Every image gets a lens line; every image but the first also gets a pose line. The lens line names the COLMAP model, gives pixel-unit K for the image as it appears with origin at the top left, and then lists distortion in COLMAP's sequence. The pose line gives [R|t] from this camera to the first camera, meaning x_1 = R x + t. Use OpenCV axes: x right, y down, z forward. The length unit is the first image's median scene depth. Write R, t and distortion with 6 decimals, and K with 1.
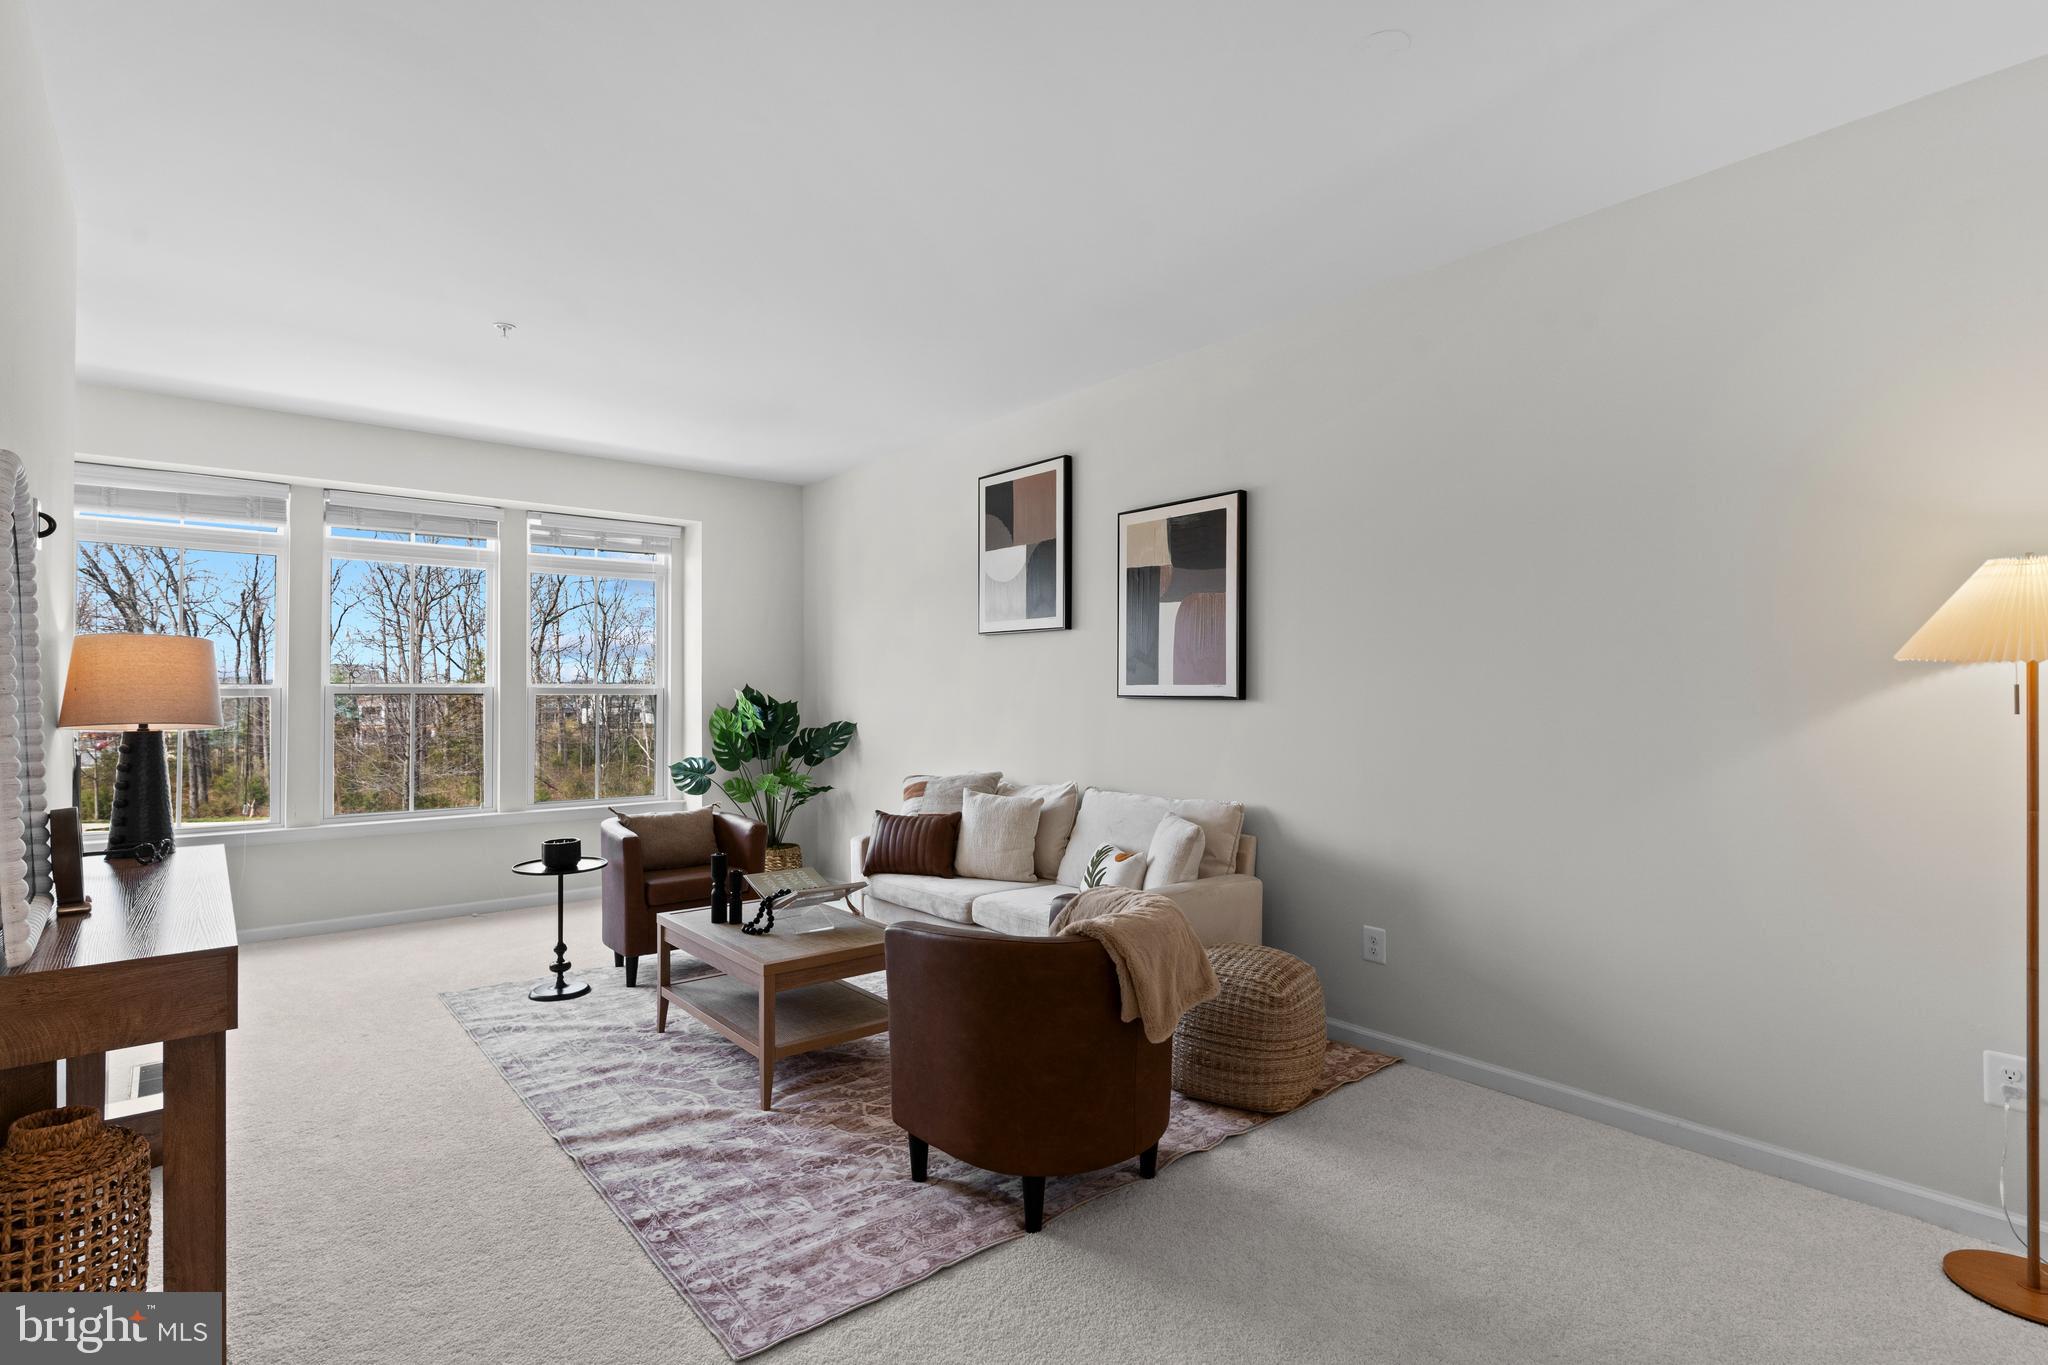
lens RADIAL K [[999.4, 0, 1021.8], [0, 999.4, 697.7], [0, 0, 1]] dist [0.003366, 0.000414]
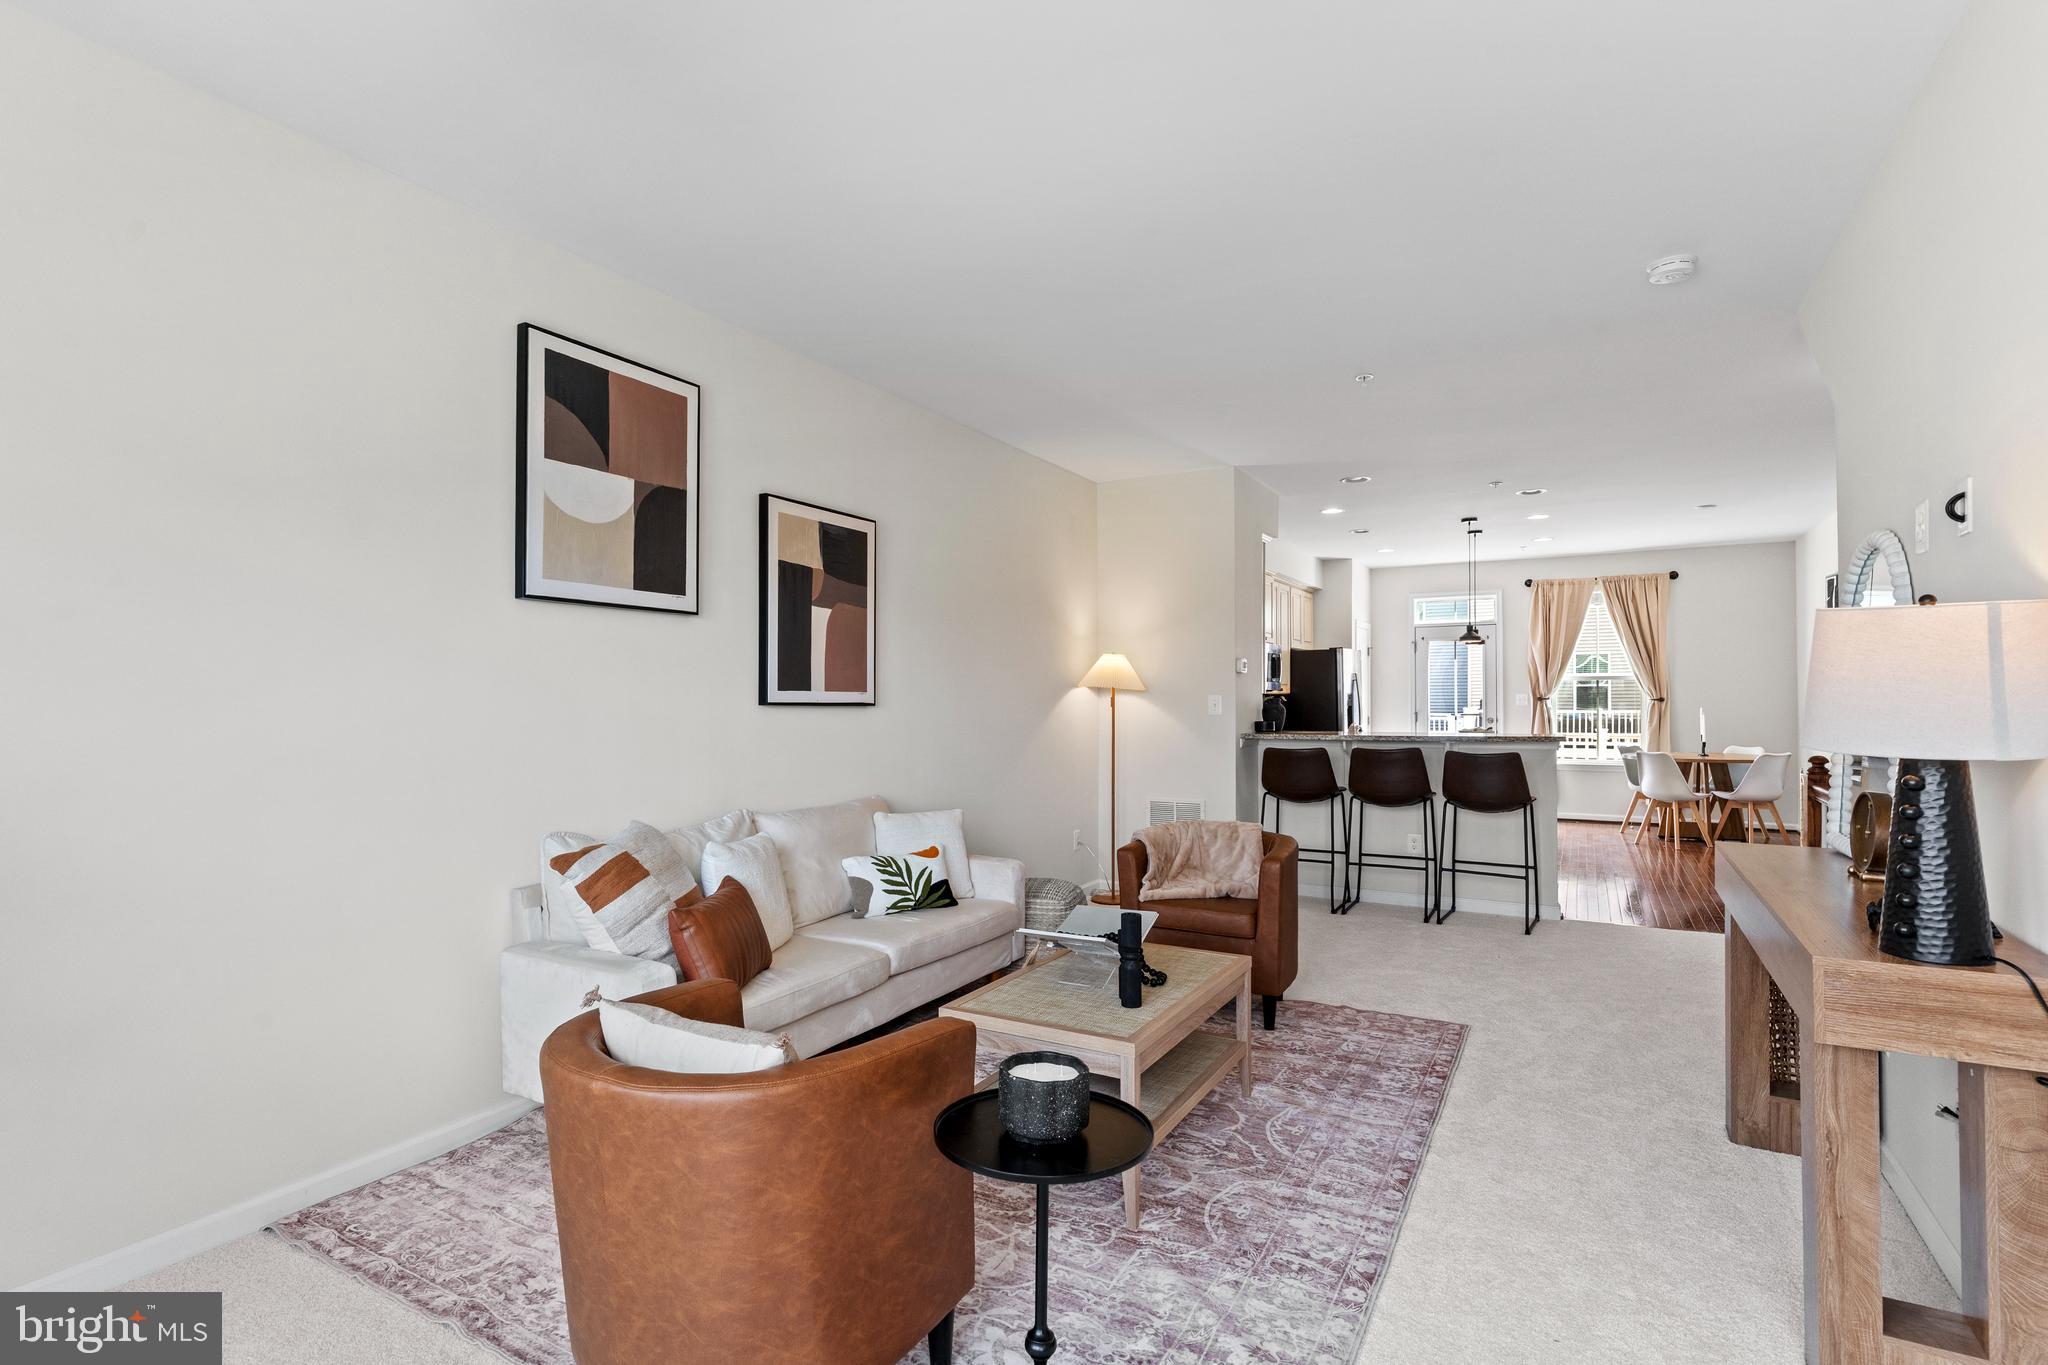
lens RADIAL K [[999.4, 0, 1021.8], [0, 999.4, 697.7], [0, 0, 1]] dist [0.003366, 0.000414]
pose [[-0.362186, 0.001472, 0.932105, -0.845811], [0.002327, 0.999997, -0.000675, -0.005701], [-0.932103, 0.001925, -0.362188, 1.176530]]
